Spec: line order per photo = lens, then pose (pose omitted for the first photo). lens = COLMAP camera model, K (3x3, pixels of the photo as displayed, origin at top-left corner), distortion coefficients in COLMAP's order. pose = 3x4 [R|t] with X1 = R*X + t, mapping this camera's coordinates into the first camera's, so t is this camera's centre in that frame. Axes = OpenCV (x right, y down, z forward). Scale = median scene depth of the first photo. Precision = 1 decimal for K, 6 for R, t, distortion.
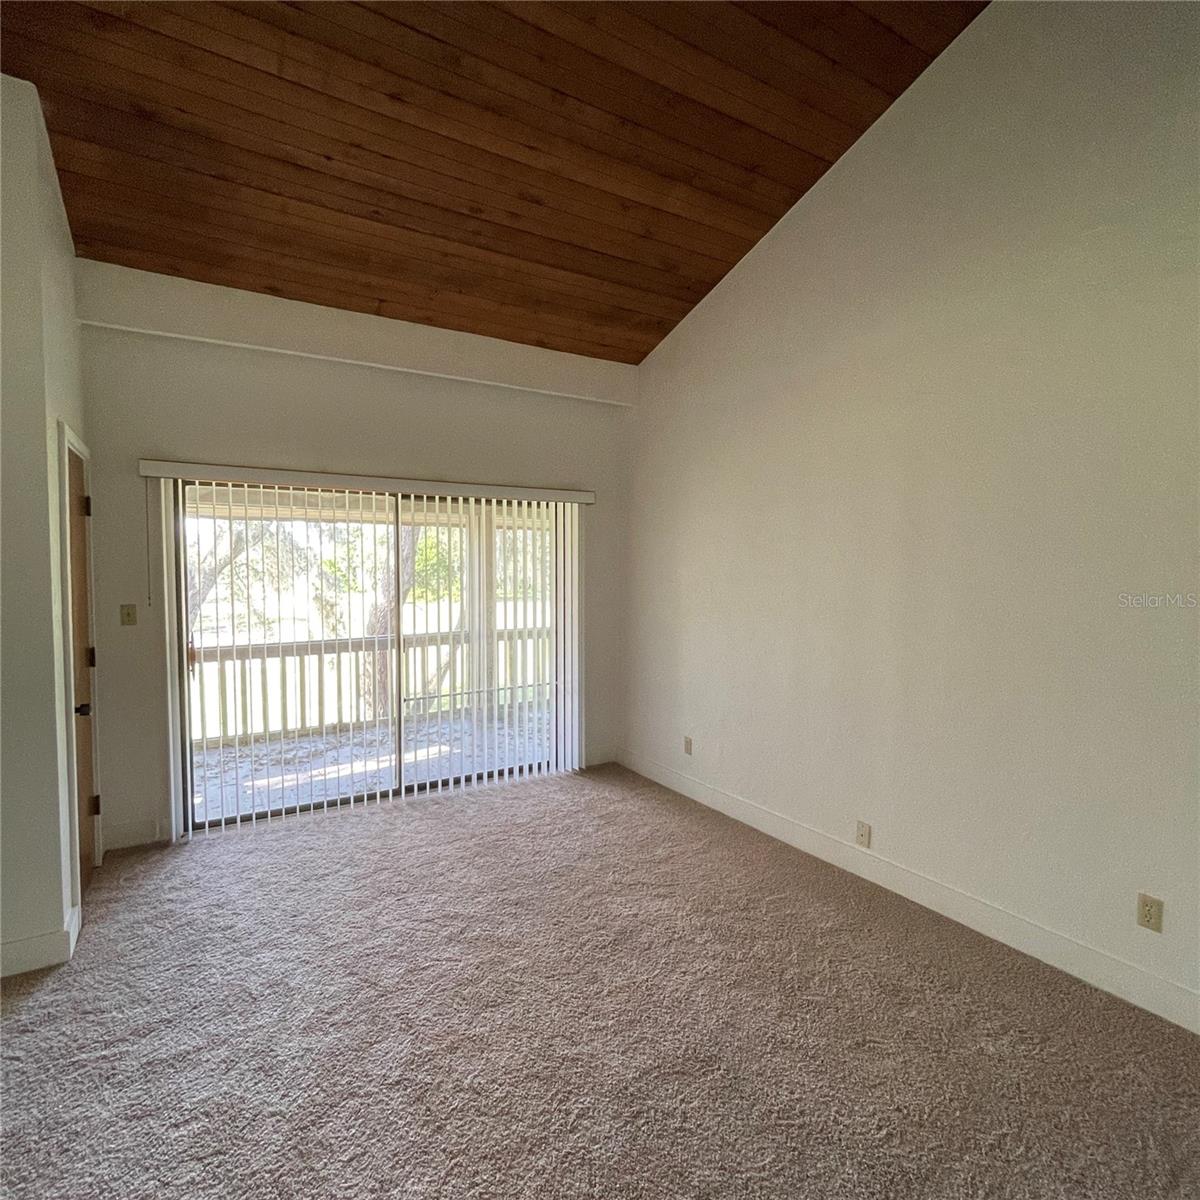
lens RADIAL K [[649.4, 0, 594.5], [0, 649.4, 595.1], [0, 0, 1]] dist [-0.004669, -0.000055]
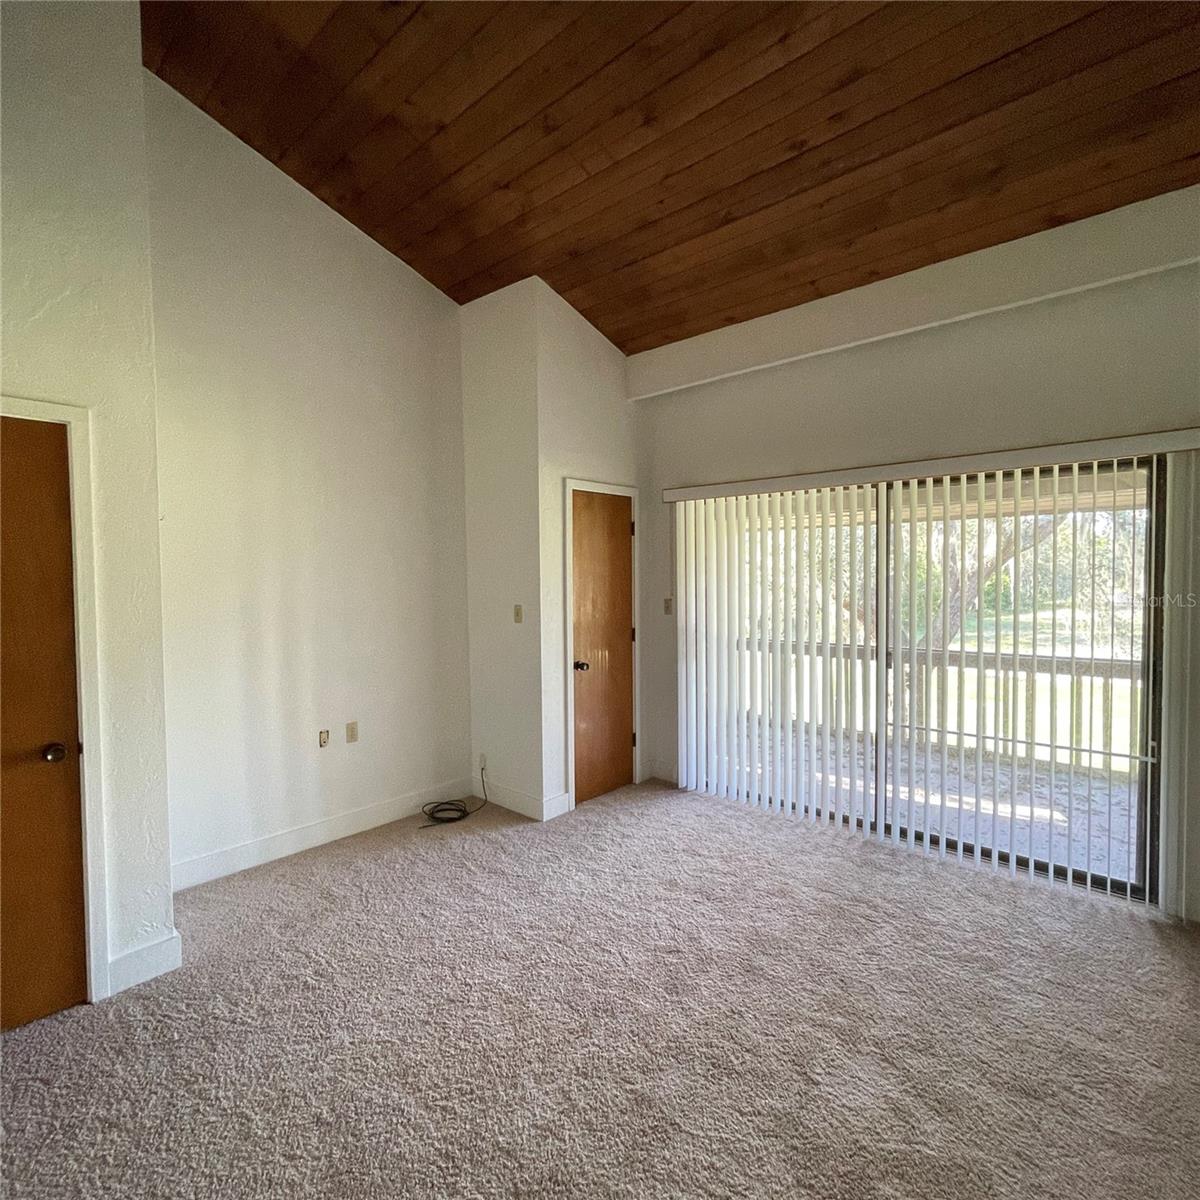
lens RADIAL K [[649.4, 0, 594.5], [0, 649.4, 595.1], [0, 0, 1]] dist [-0.004669, -0.000055]
pose [[0.282676, 0.026071, -0.958861, 0.513685], [-0.033106, 0.999300, 0.017411, -0.011977], [0.958644, 0.026822, 0.283341, 0.472999]]
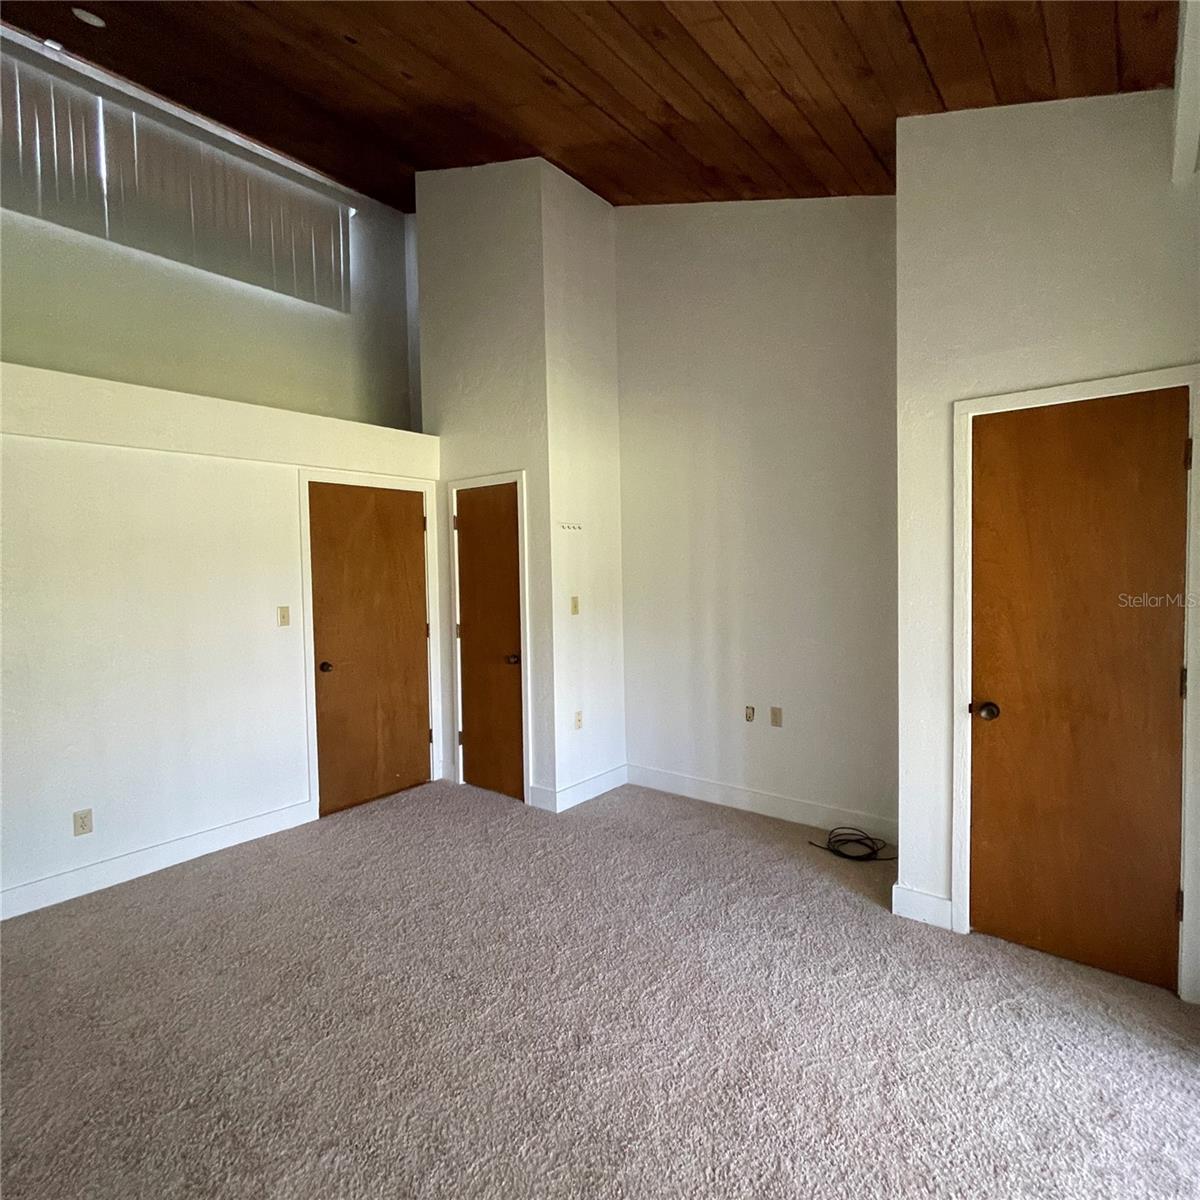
lens RADIAL K [[649.4, 0, 594.5], [0, 649.4, 595.1], [0, 0, 1]] dist [-0.004669, -0.000055]
pose [[-0.945448, 0.029676, -0.324418, 0.004456], [0.002579, 0.996493, 0.083637, -0.045822], [0.325762, 0.078238, -0.942209, 1.305329]]
